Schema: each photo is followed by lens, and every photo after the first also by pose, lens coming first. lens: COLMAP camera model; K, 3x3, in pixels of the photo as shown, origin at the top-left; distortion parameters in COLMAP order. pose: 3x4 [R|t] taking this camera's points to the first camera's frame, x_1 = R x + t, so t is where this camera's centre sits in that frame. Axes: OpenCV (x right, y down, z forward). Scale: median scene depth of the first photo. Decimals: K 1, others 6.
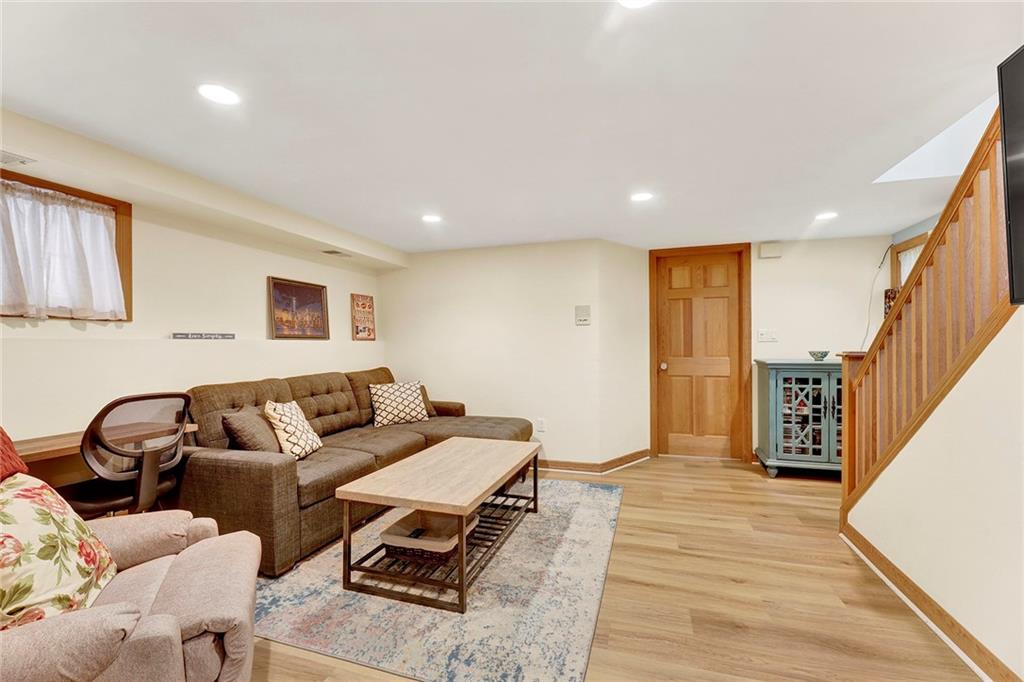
lens RADIAL K [[432.6, 0, 501.7], [0, 432.6, 341.8], [0, 0, 1]] dist [-0.002063, -0.000469]
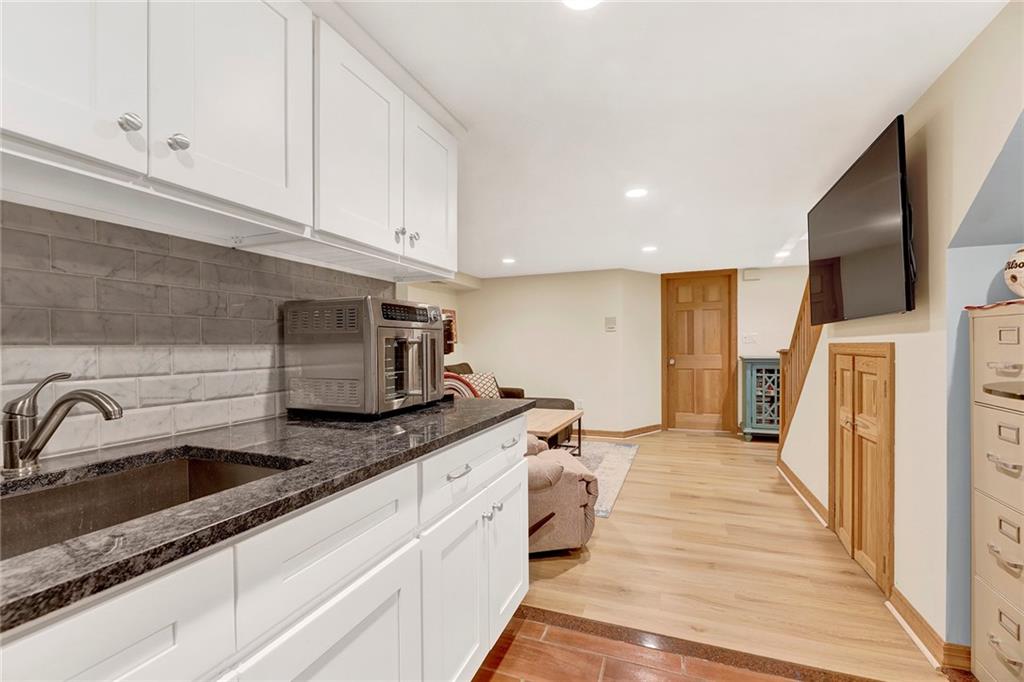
lens RADIAL K [[450.9, 0, 514.8], [0, 450.9, 349.5], [0, 0, 1]] dist [-0.000978, -0.000063]
pose [[0.999751, -0.003263, -0.022096, -0.088053], [0.003550, 0.999909, 0.012983, -0.000847], [0.022052, -0.013058, 0.999672, -0.454160]]
